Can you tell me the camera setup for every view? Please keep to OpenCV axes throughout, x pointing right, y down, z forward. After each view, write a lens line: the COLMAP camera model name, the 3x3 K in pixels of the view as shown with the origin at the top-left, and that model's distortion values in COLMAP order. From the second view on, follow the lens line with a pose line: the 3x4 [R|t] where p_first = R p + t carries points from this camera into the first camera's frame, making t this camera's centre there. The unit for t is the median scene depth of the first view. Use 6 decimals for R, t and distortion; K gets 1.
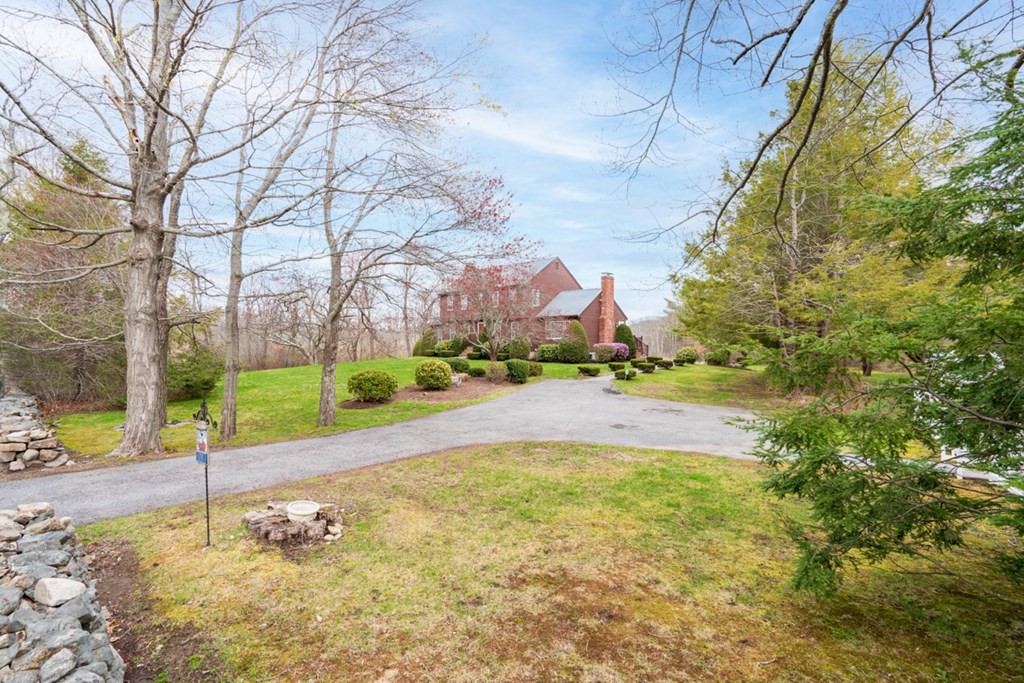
lens RADIAL K [[466.7, 0, 512.6], [0, 466.7, 342.2], [0, 0, 1]] dist [-0.001770, 0.001781]
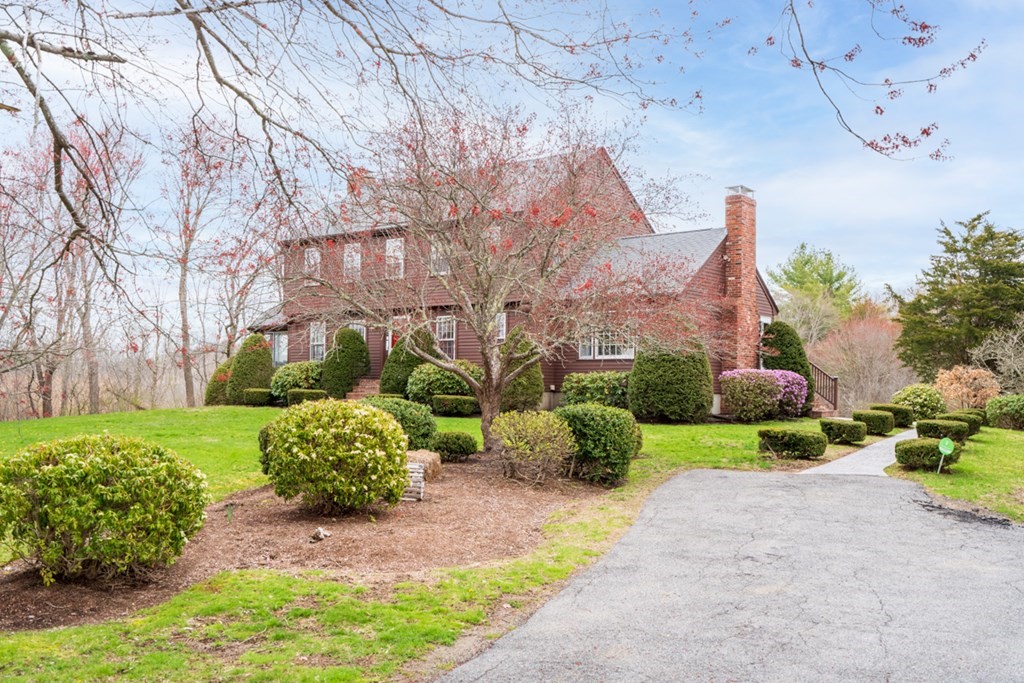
lens RADIAL K [[976.3, 0, 510.9], [0, 976.3, 341.5], [0, 0, 1]] dist [0.015385, 0.000000]
pose [[0.993768, 0.013090, 0.110696, -0.107477], [-0.008151, 0.998956, -0.044949, 0.022740], [-0.111169, 0.043767, 0.992837, 0.347216]]
